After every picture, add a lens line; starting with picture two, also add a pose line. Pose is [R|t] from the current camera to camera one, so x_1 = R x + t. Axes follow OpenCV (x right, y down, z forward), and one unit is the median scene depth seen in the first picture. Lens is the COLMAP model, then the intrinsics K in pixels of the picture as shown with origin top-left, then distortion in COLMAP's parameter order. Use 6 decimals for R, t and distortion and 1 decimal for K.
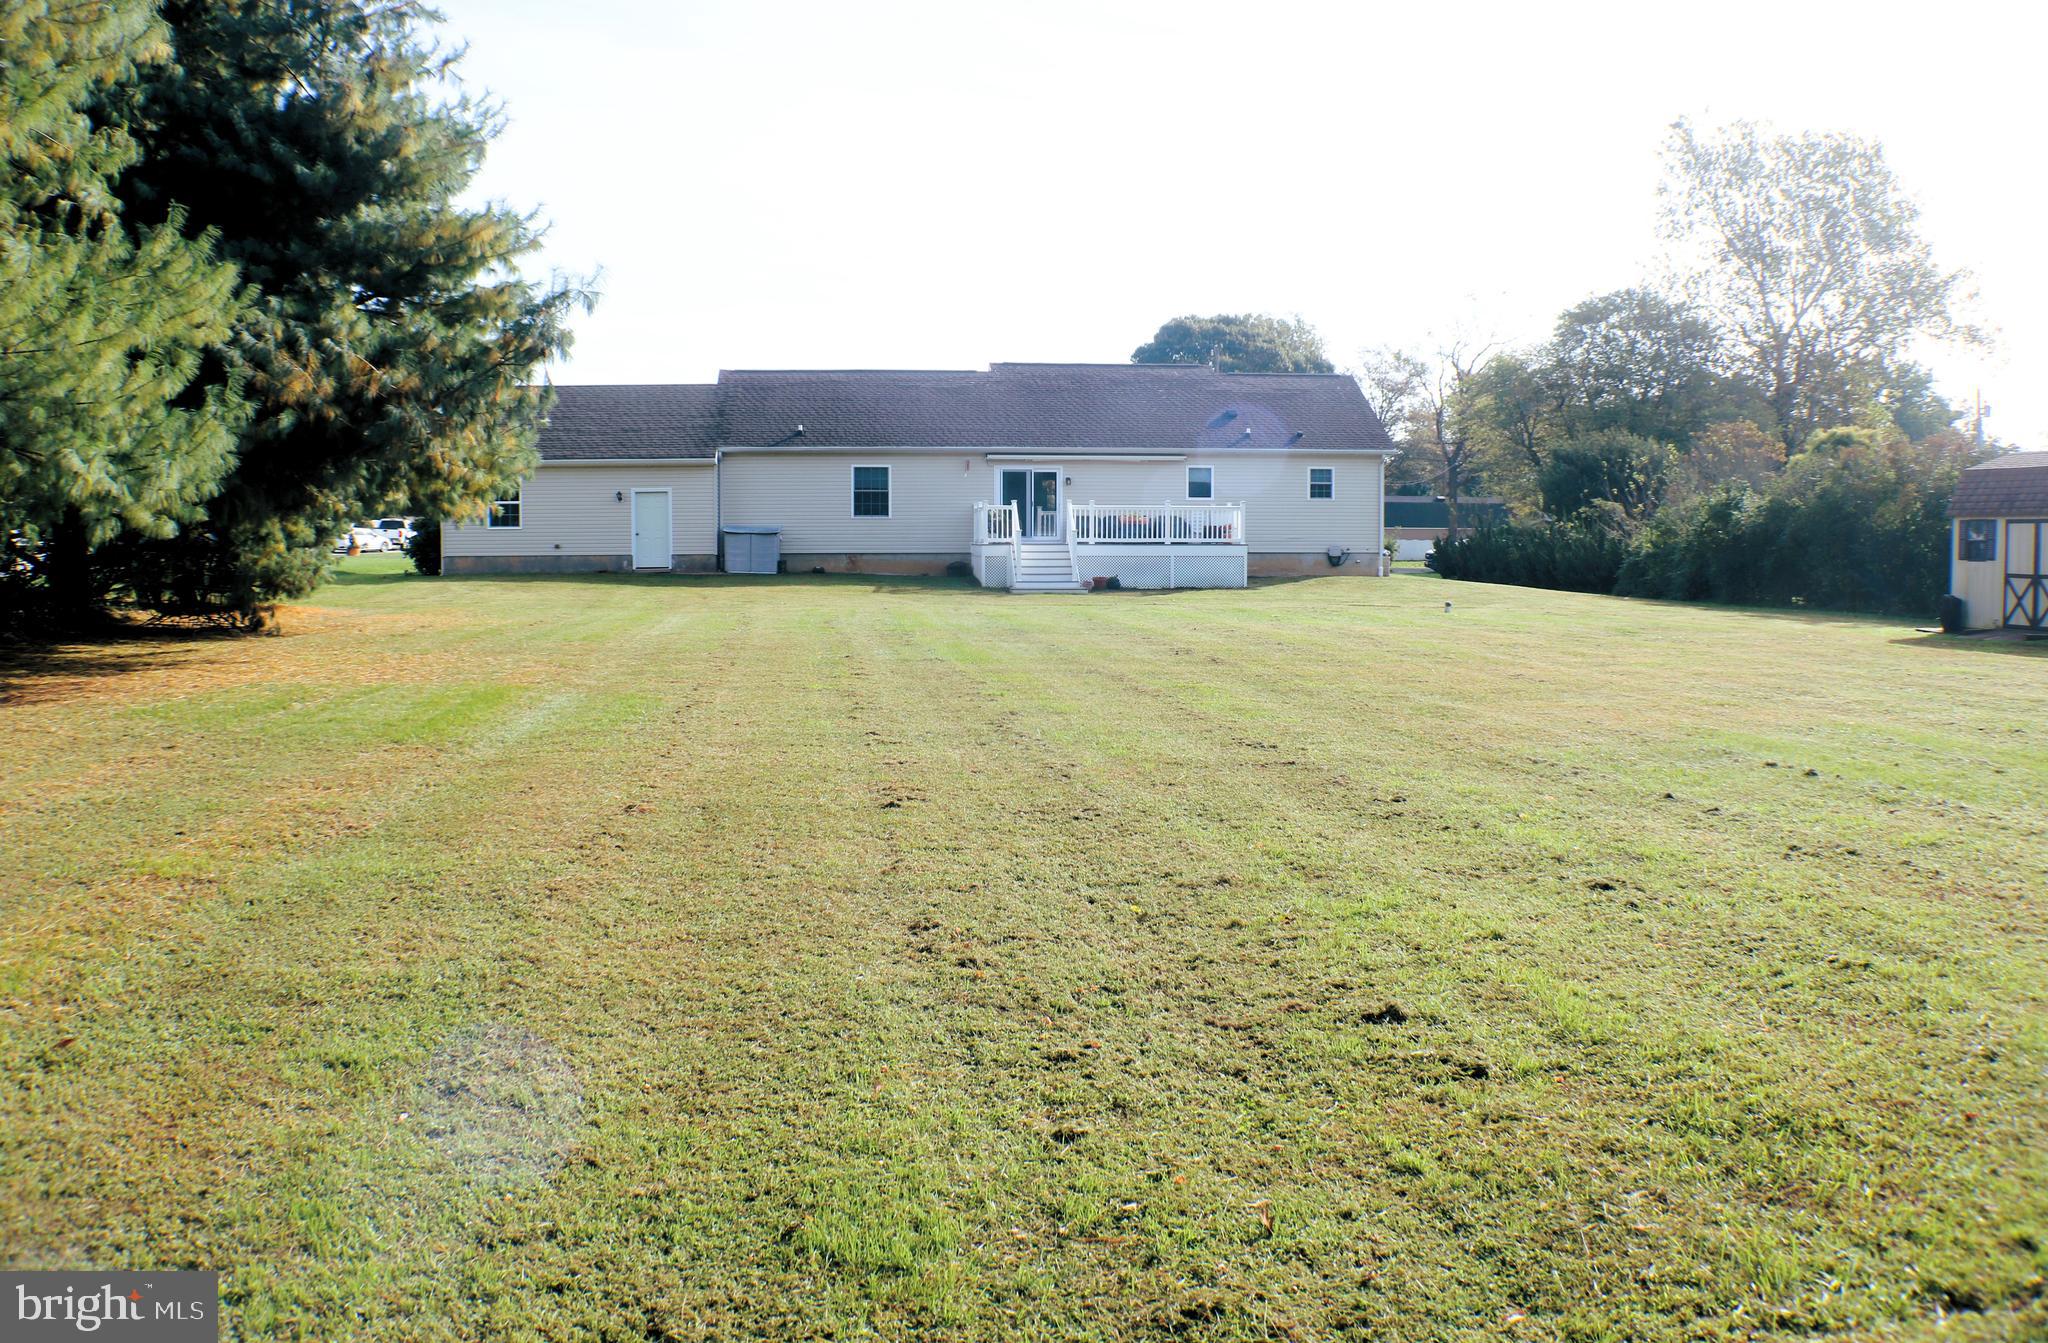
lens RADIAL K [[1687.4, 0, 1024.0], [0, 1687.4, 671.5], [0, 0, 1]] dist [-0.295011, 0.000548]
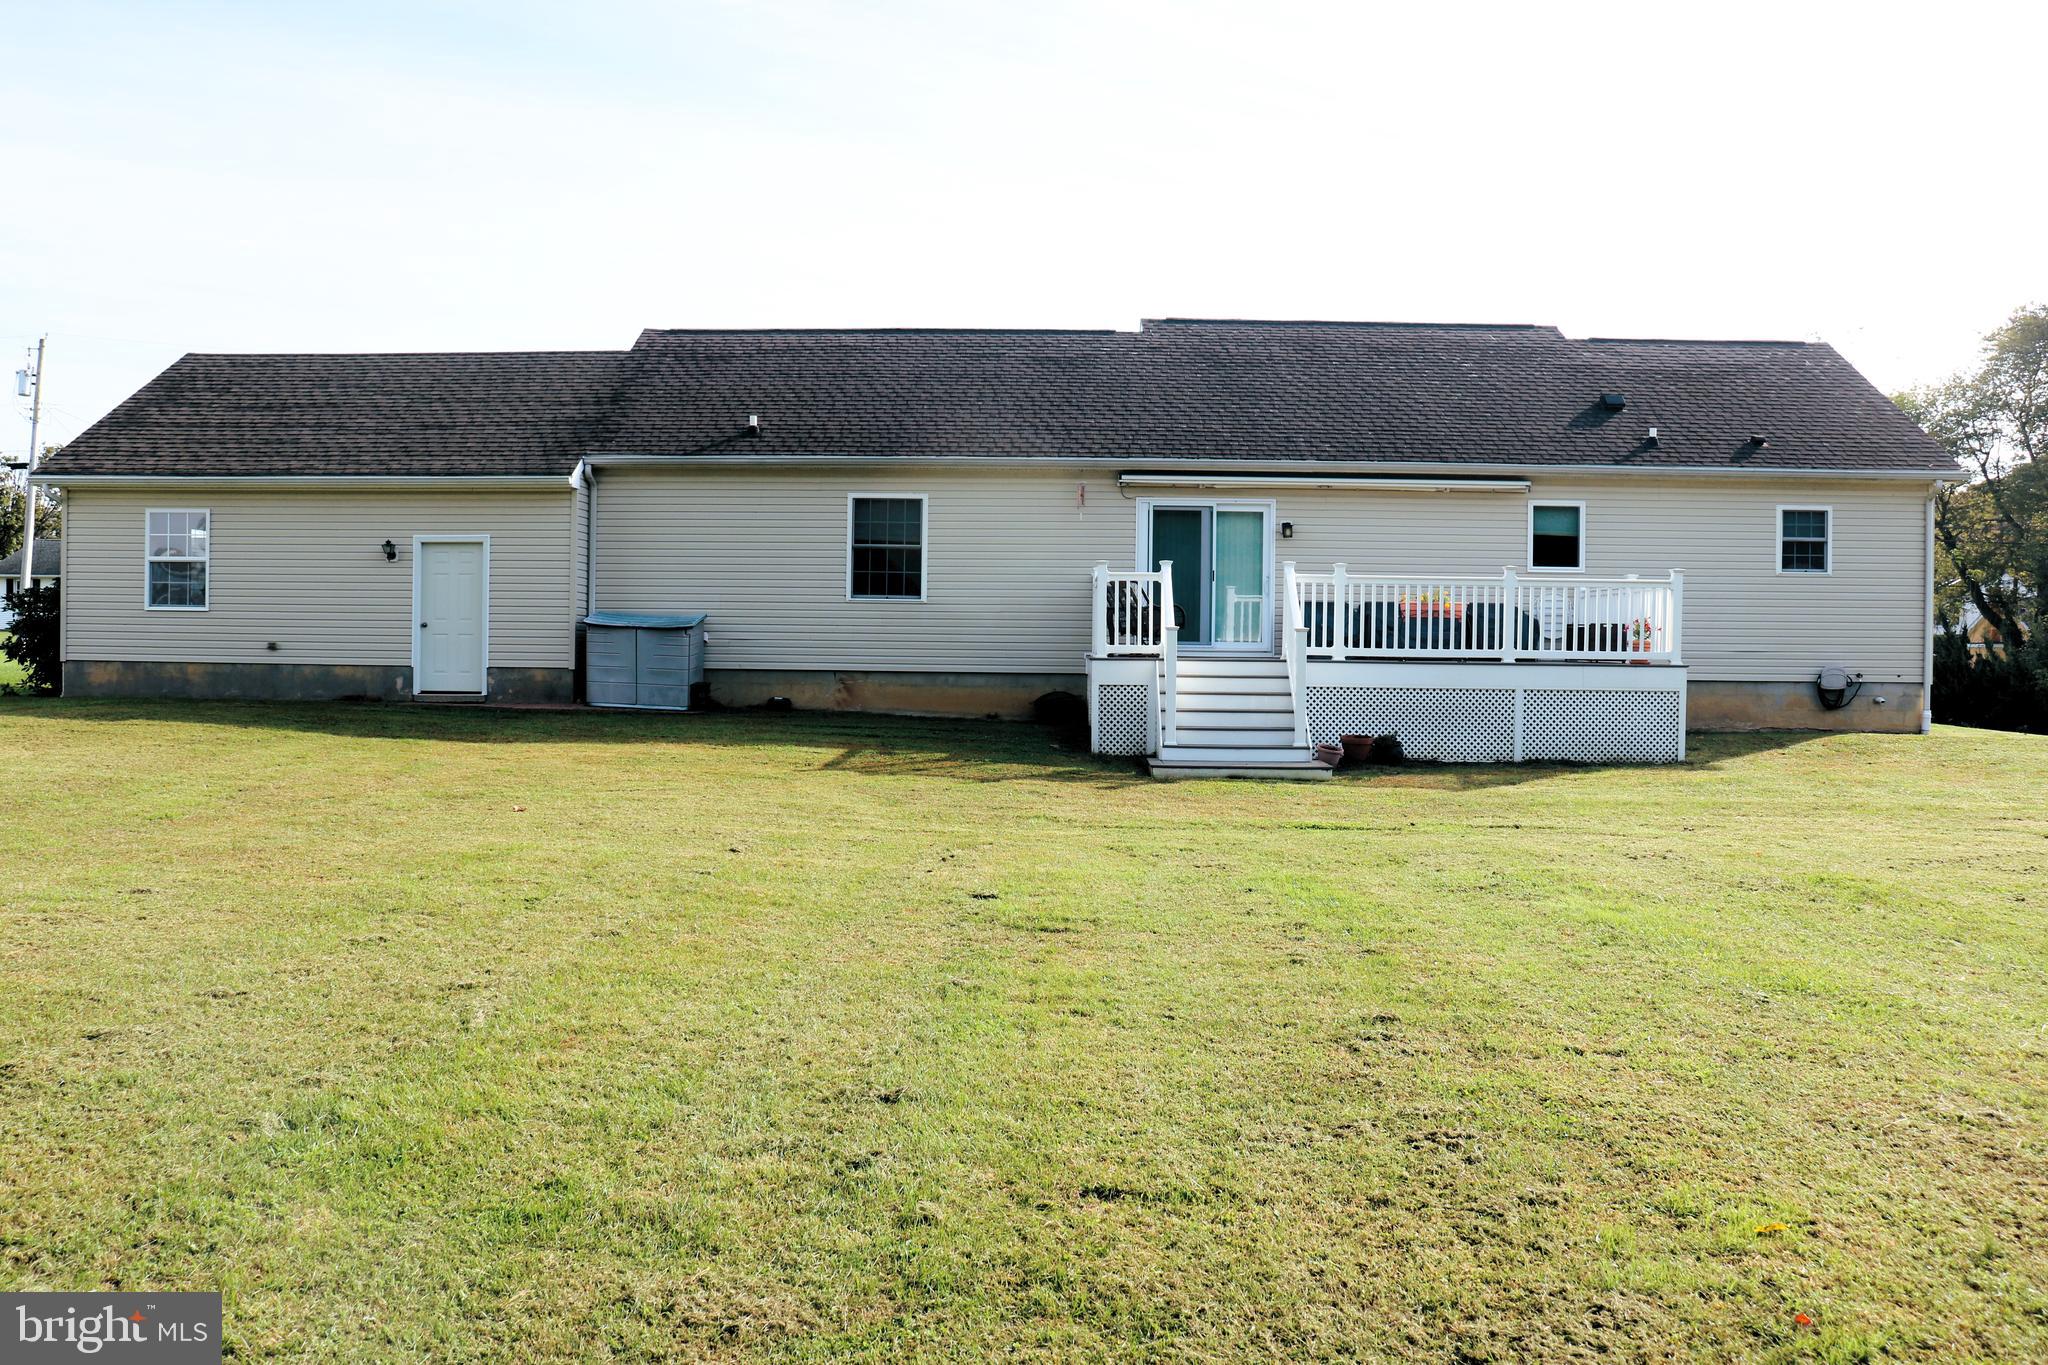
lens RADIAL K [[1748.7, 0, 1024.0], [0, 1748.7, 682.5], [0, 0, 1]] dist [-0.169037, 0.001121]
pose [[0.992454, 0.014486, -0.121762, 0.012830], [-0.021592, 0.998127, -0.057241, -0.039410], [0.120705, 0.059438, 0.990907, 0.503483]]
